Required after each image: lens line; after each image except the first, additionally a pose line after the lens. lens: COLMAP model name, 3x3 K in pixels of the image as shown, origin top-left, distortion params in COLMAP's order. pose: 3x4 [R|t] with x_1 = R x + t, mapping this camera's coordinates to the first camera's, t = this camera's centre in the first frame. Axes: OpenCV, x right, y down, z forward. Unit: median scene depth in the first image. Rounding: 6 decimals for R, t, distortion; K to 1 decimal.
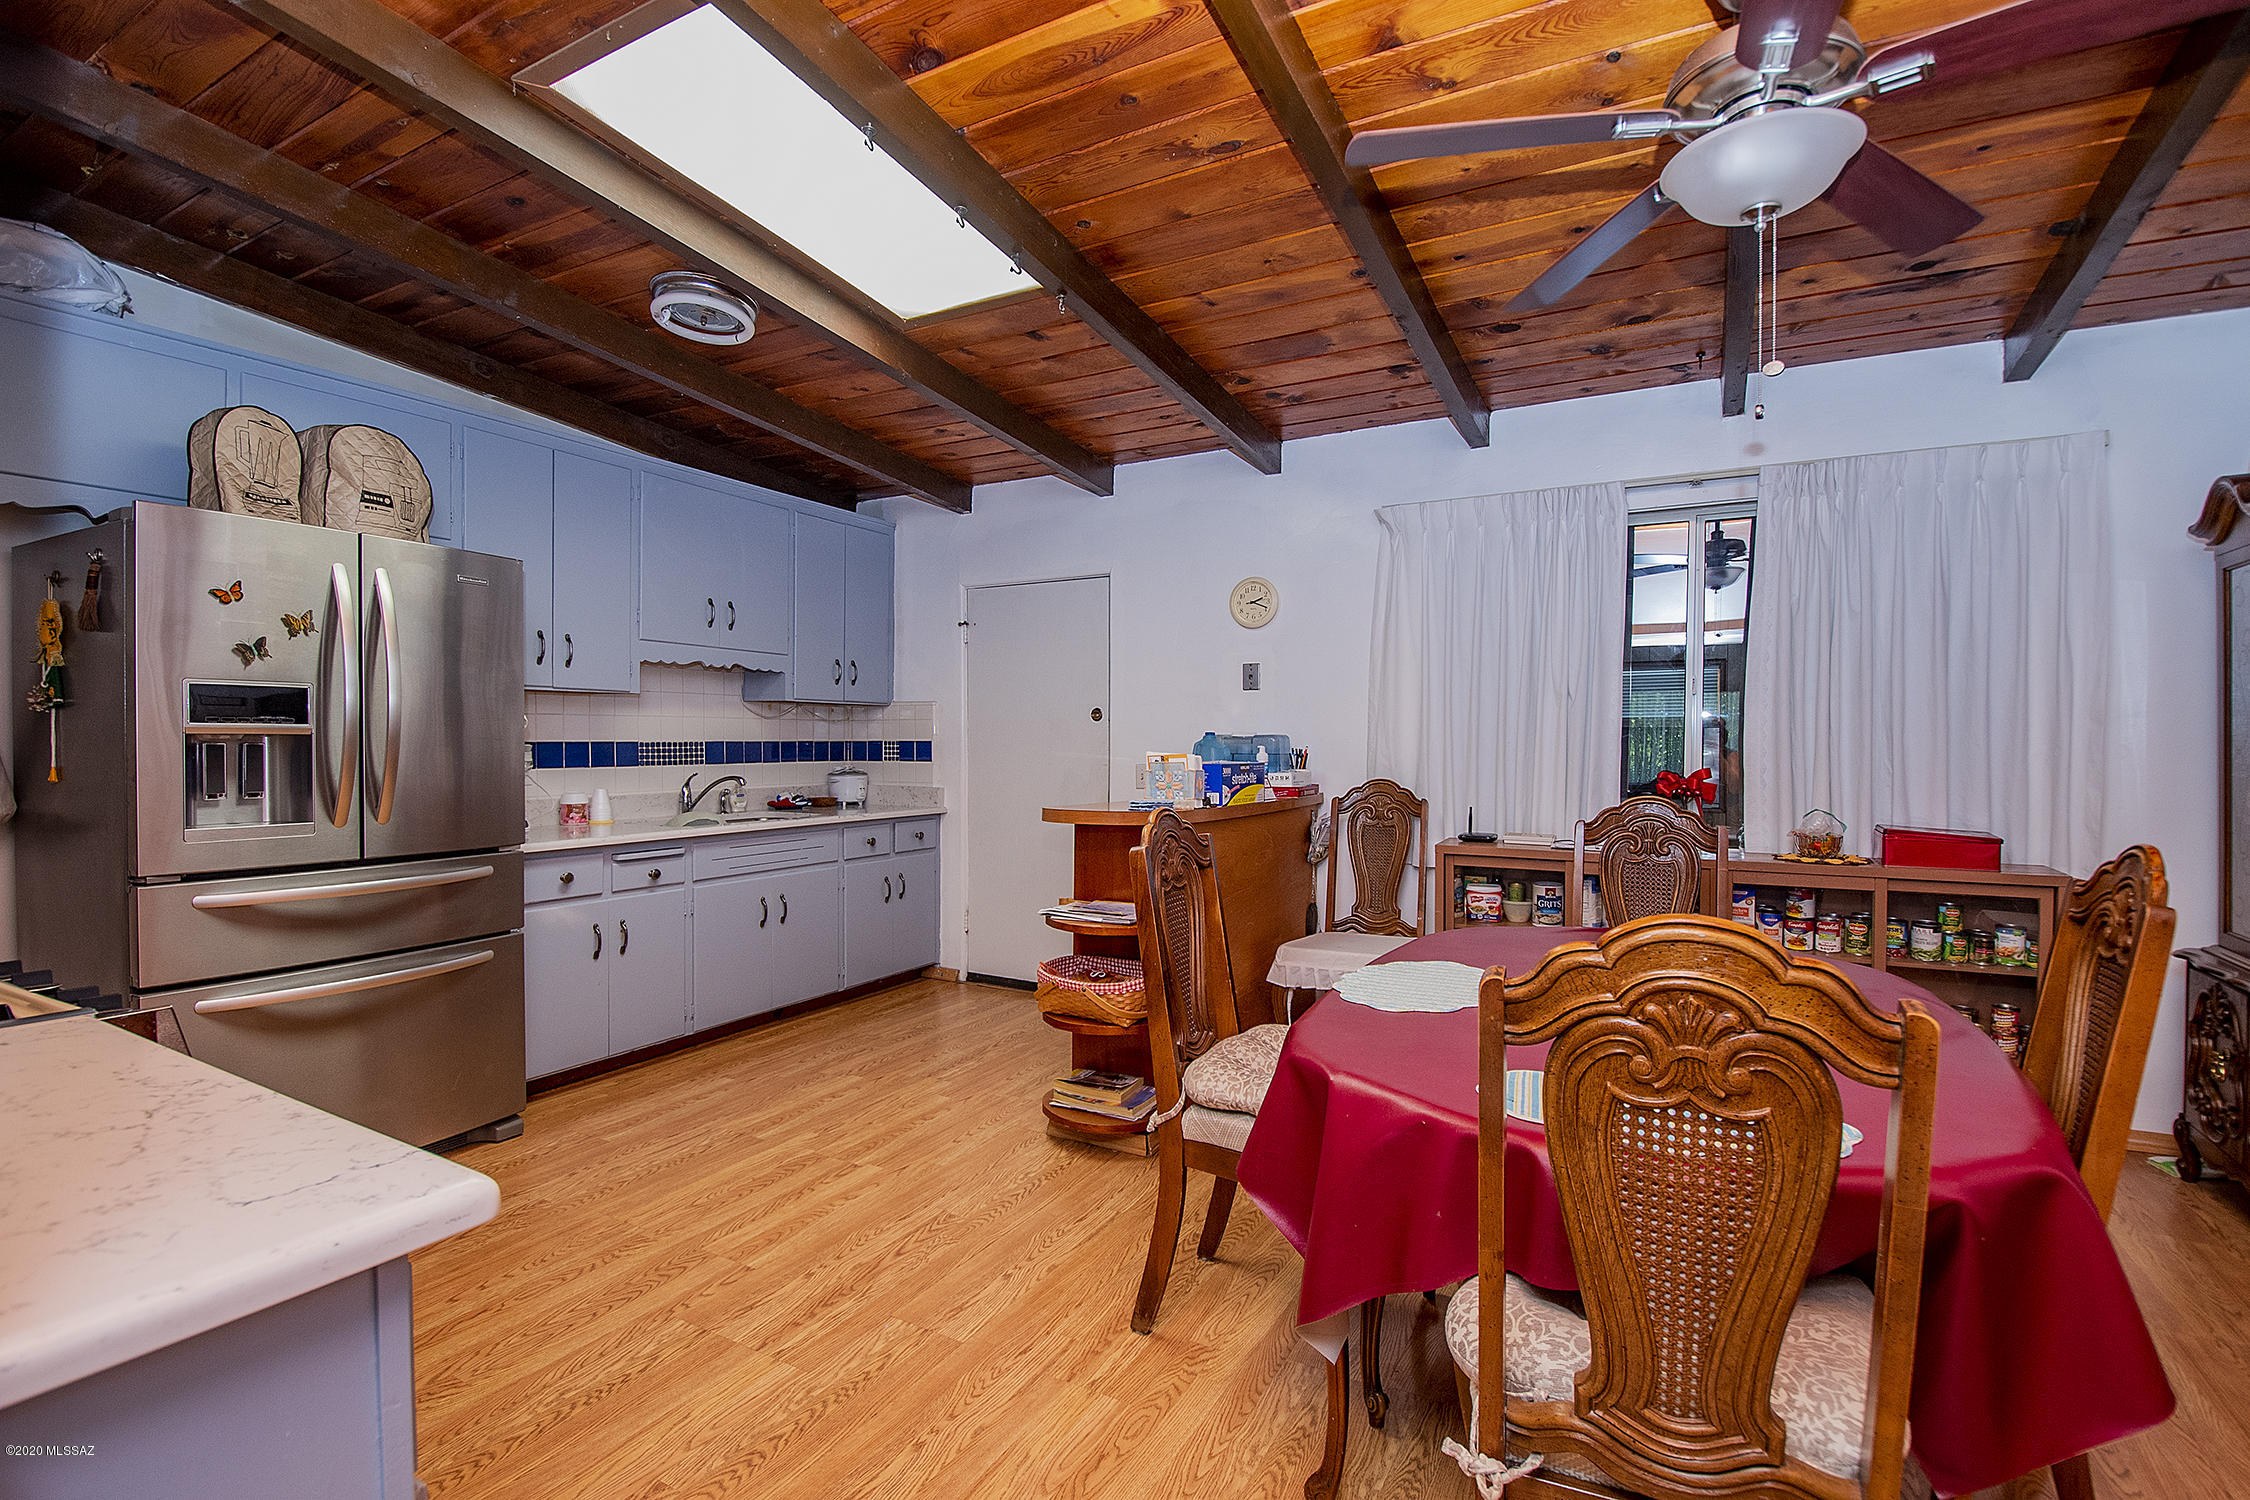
lens RADIAL K [[1022.3, 0, 1142.0], [0, 1022.3, 749.2], [0, 0, 1]] dist [0.009225, -0.006328]
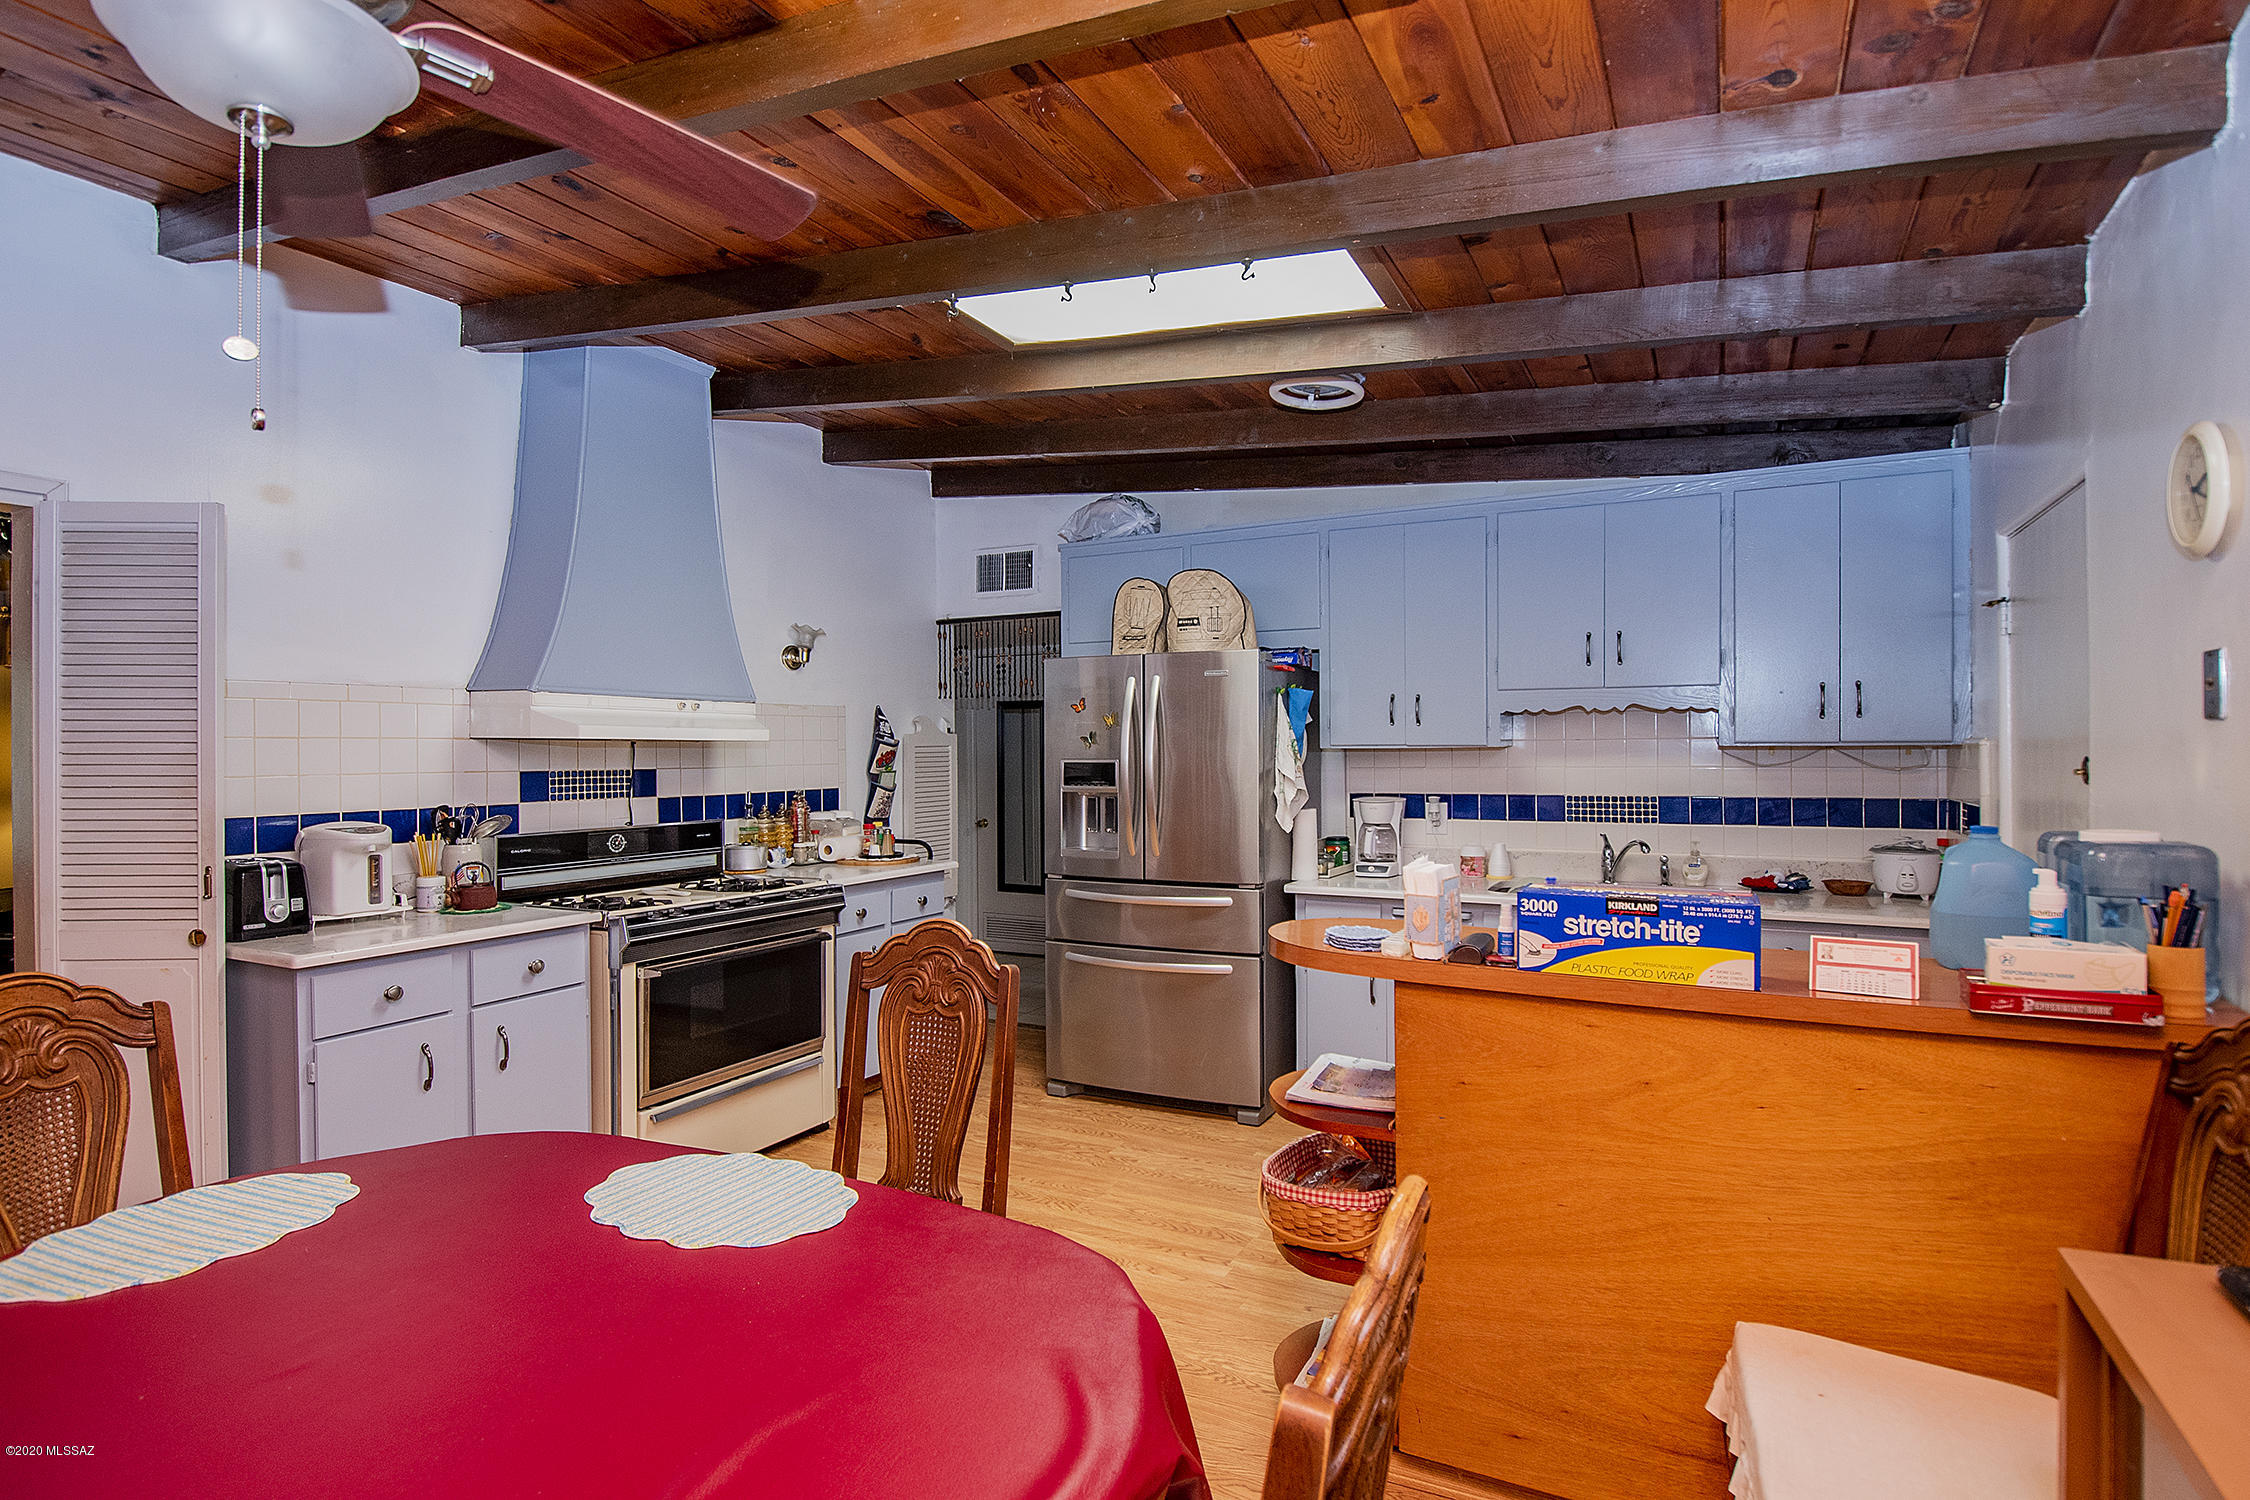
lens RADIAL K [[1121.9, 0, 1135.6], [0, 1121.9, 754.4], [0, 0, 1]] dist [0.003762, -0.000511]
pose [[0.011776, -0.004111, -0.999922, 0.546010], [-0.002938, 0.999987, -0.004146, -0.041501], [0.999926, 0.002987, 0.011764, 0.650278]]
